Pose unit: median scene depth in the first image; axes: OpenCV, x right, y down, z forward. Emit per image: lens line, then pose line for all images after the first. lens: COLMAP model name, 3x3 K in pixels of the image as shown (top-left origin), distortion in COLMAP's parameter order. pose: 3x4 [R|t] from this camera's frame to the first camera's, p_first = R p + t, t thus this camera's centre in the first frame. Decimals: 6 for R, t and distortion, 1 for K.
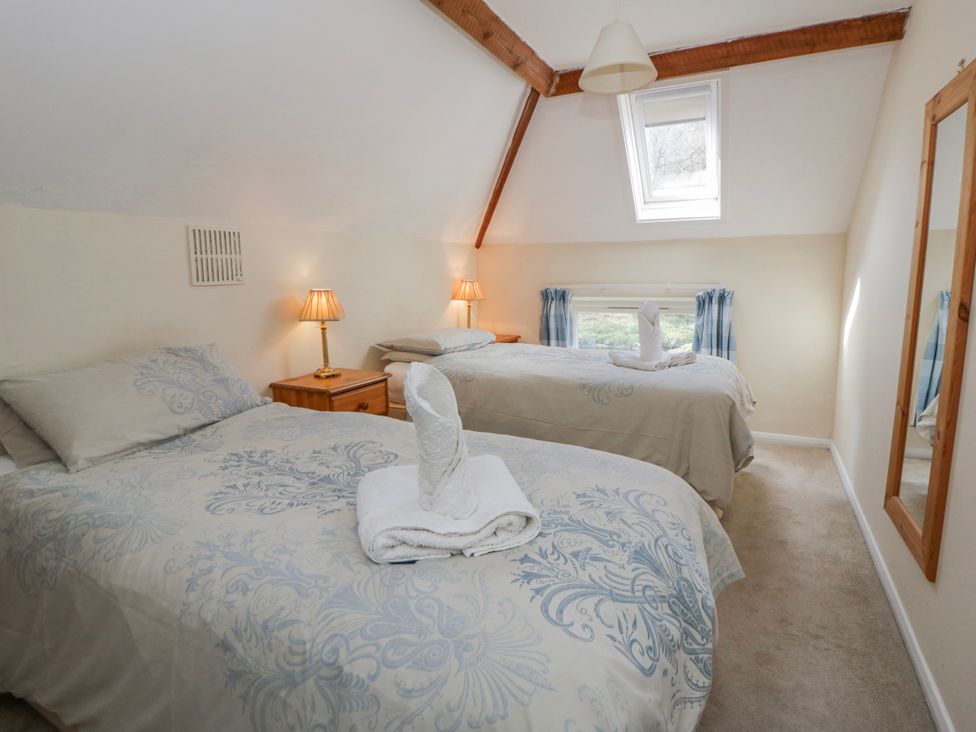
lens RADIAL K [[521.3, 0, 496.0], [0, 521.3, 353.5], [0, 0, 1]] dist [0.002463, -0.018258]
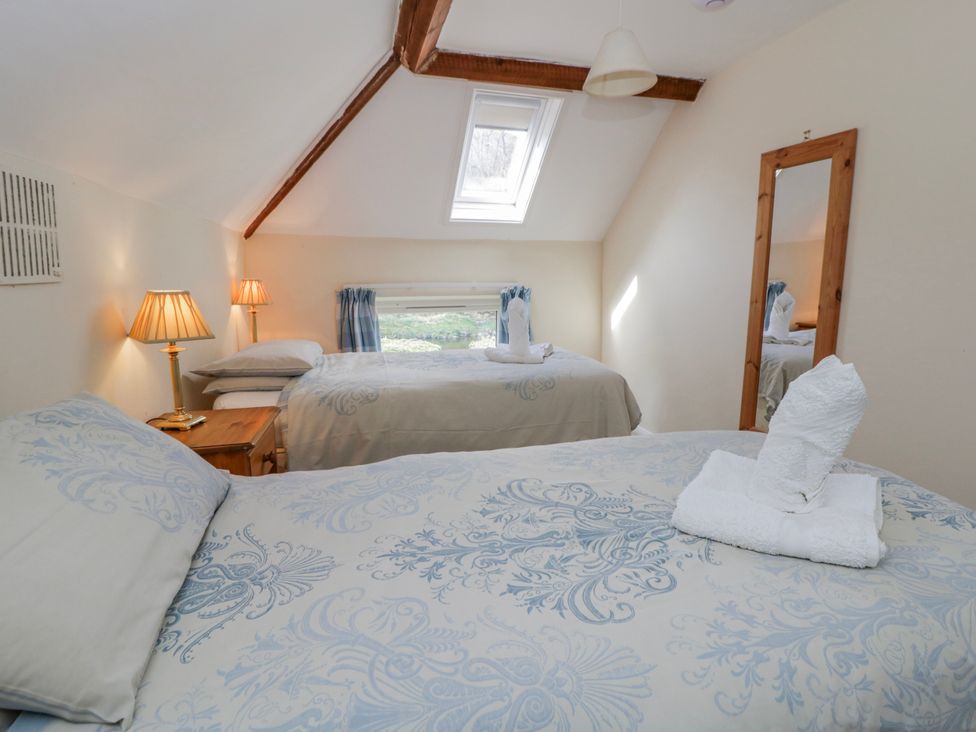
lens RADIAL K [[520.3, 0, 512.4], [0, 520.3, 360.5], [0, 0, 1]] dist [-0.001375, -0.013778]
pose [[0.731054, -0.104065, 0.674337, -0.505537], [0.097268, 0.994102, 0.047962, -0.031858], [-0.675351, 0.030528, 0.736865, 0.286291]]
